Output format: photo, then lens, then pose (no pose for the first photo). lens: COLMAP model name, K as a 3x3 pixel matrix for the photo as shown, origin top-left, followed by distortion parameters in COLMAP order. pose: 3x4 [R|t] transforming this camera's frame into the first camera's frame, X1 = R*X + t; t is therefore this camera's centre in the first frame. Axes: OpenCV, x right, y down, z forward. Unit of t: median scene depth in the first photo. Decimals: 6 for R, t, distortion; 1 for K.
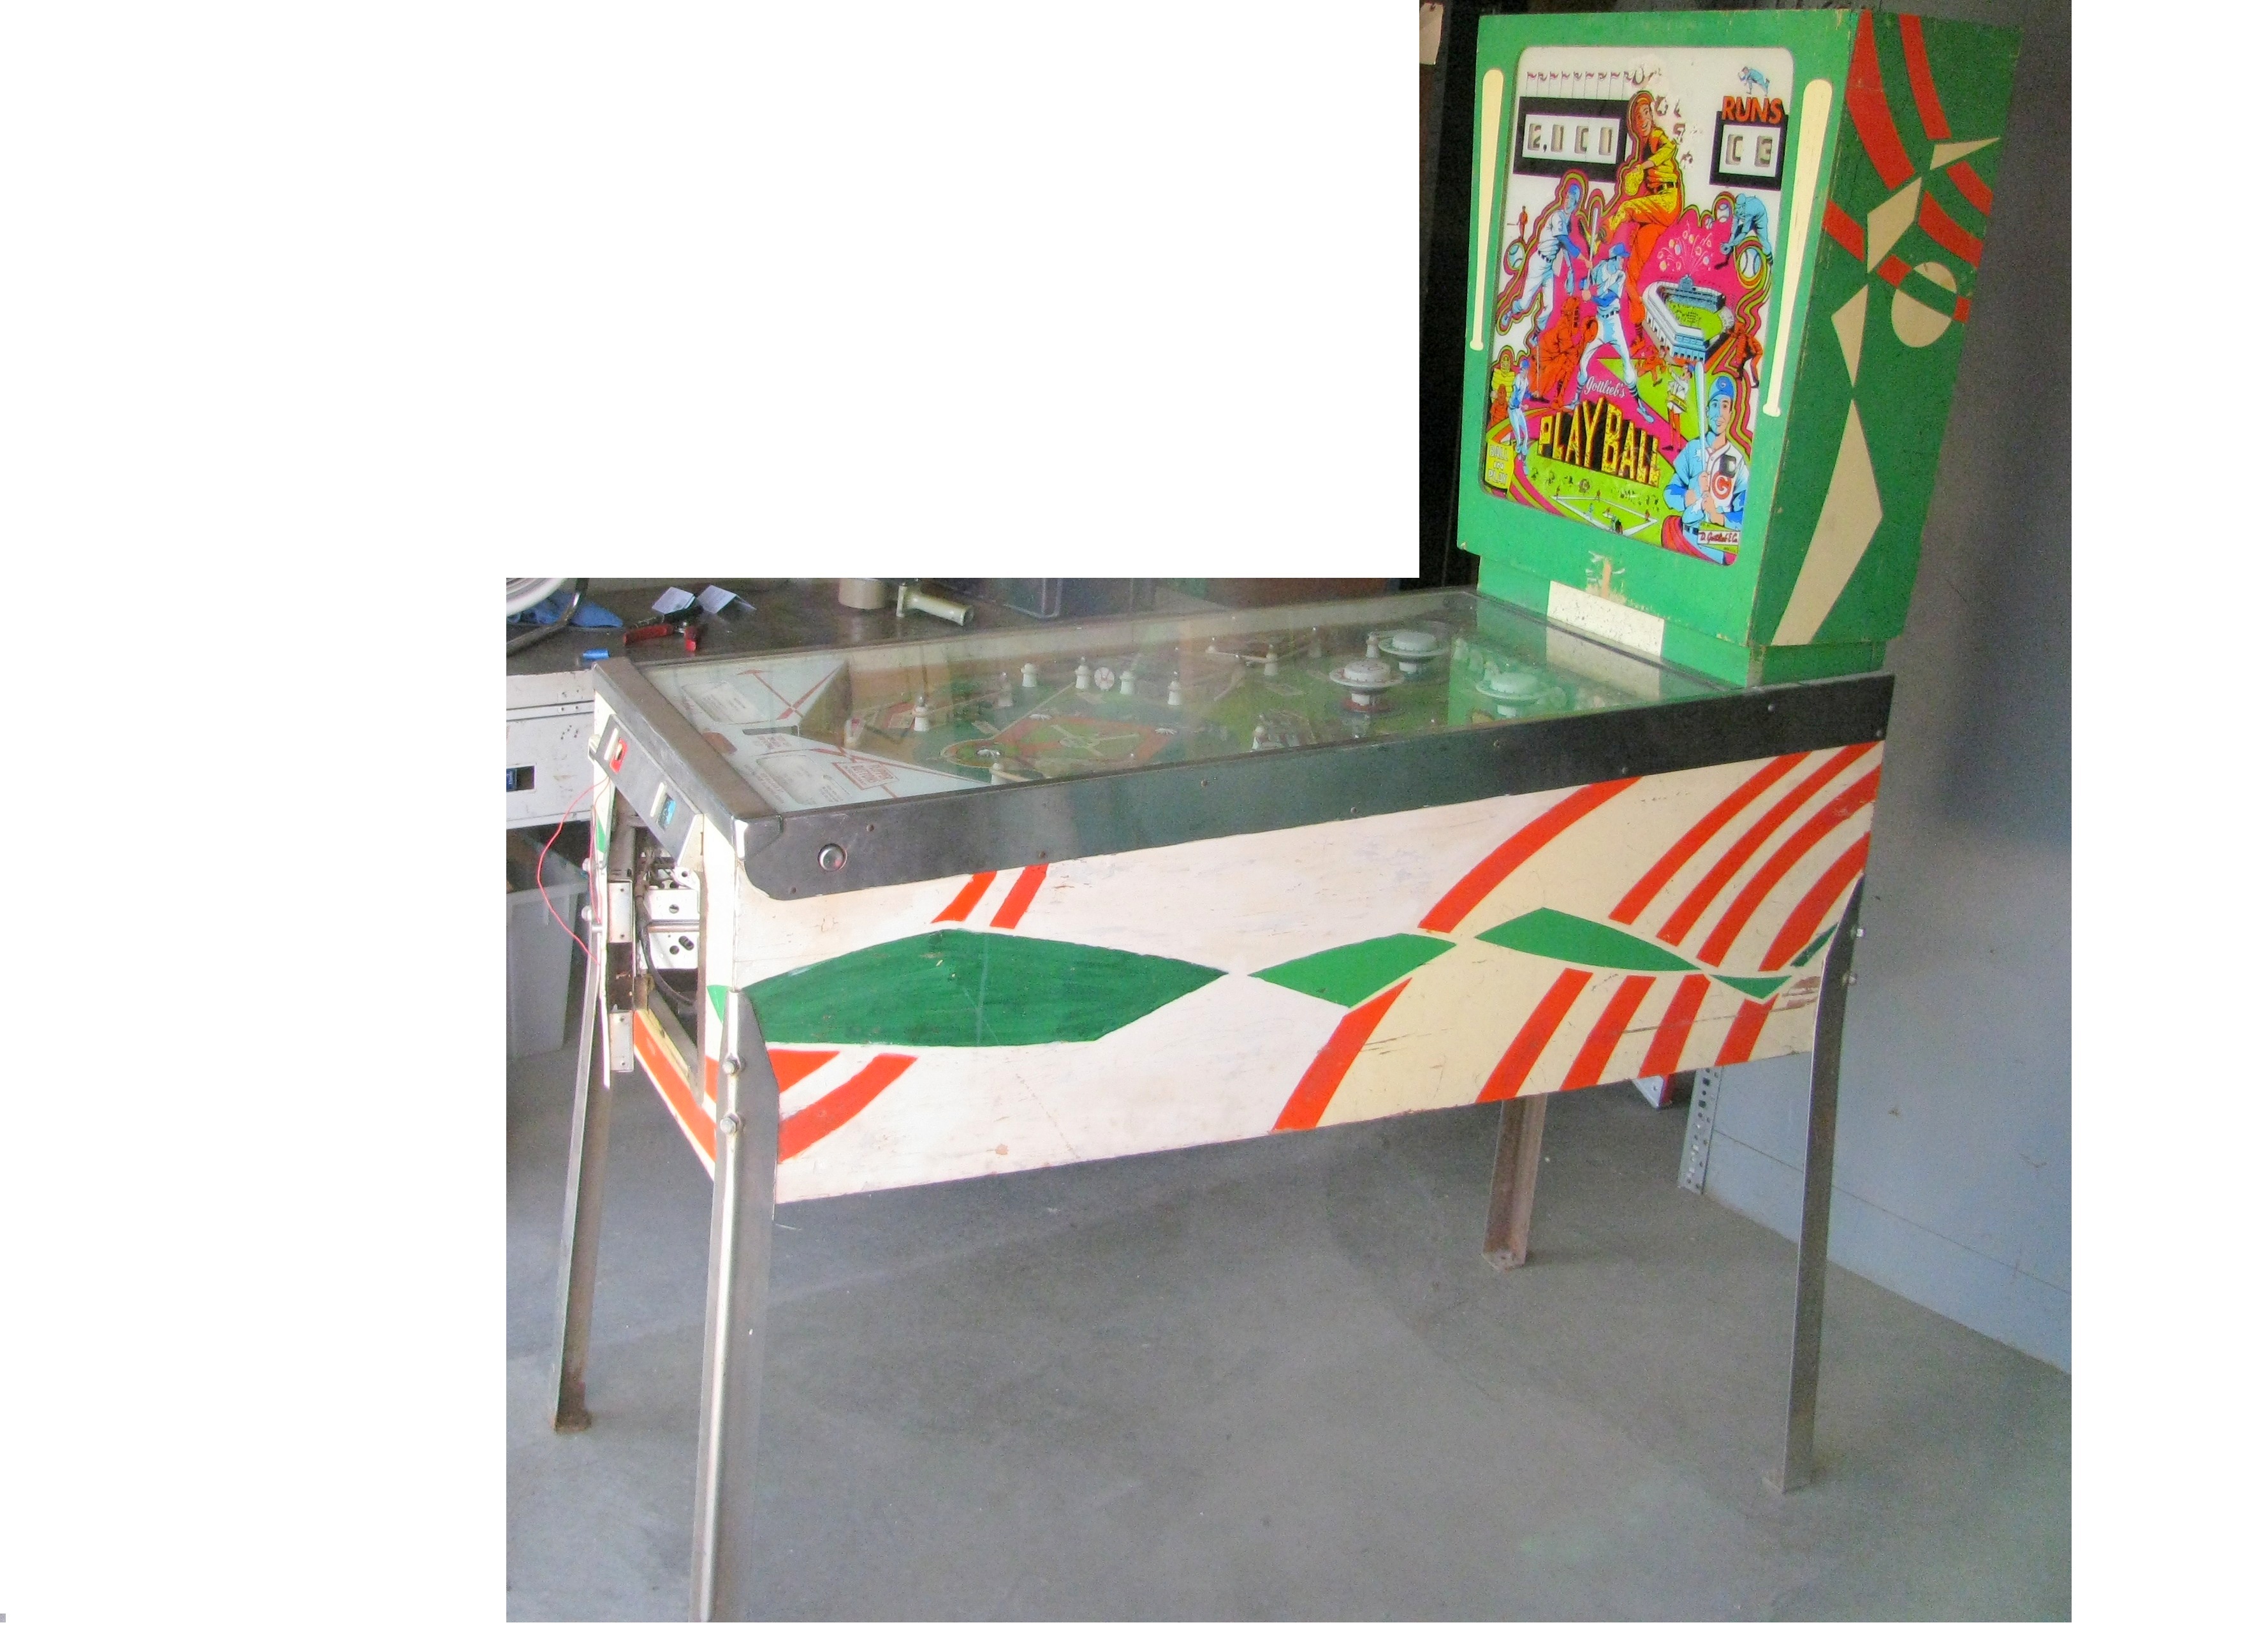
lens RADIAL K [[2324.8, 0, 1040.5], [0, 2324.8, 676.8], [0, 0, 1]] dist [-0.209623, 0.214867]
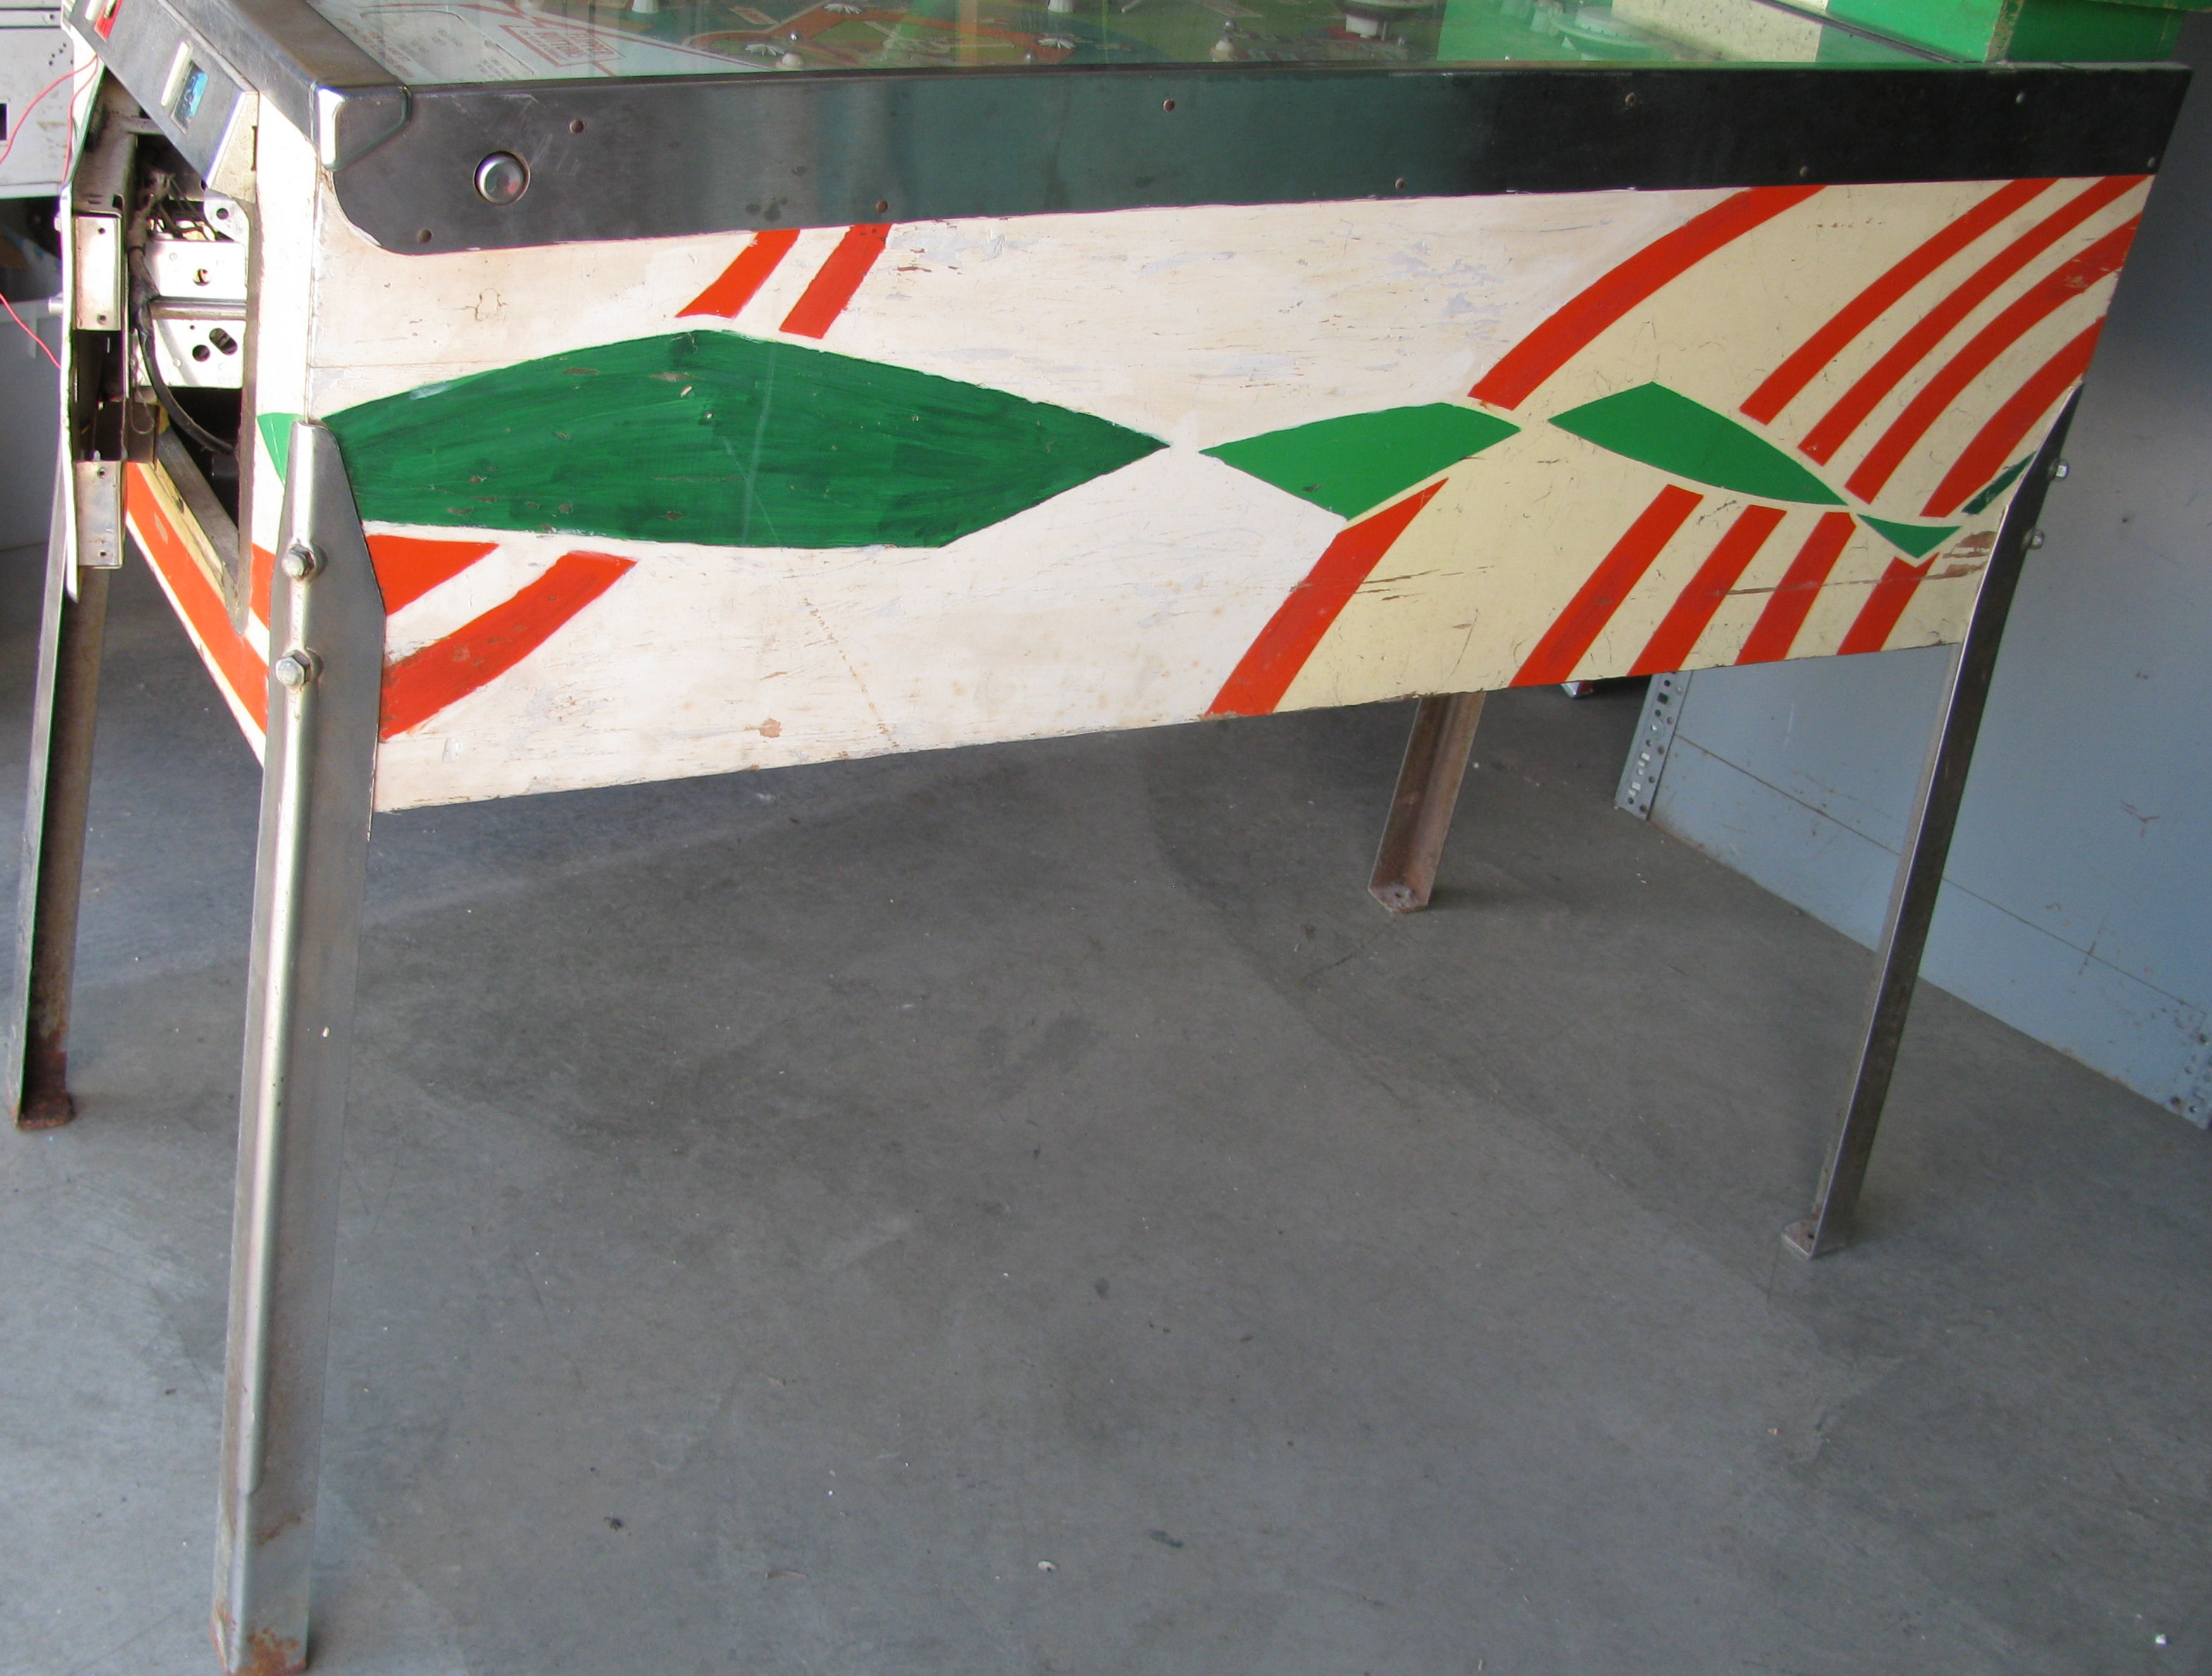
lens RADIAL K [[2599.3, 0, 1001.1], [0, 2599.3, 833.3], [0, 0, 1]] dist [-0.222691, 0.267716]
pose [[0.989863, 0.038555, 0.136693, -0.041094], [-0.072012, 0.965806, 0.249066, 0.056260], [-0.122416, -0.256384, 0.958792, 0.316355]]
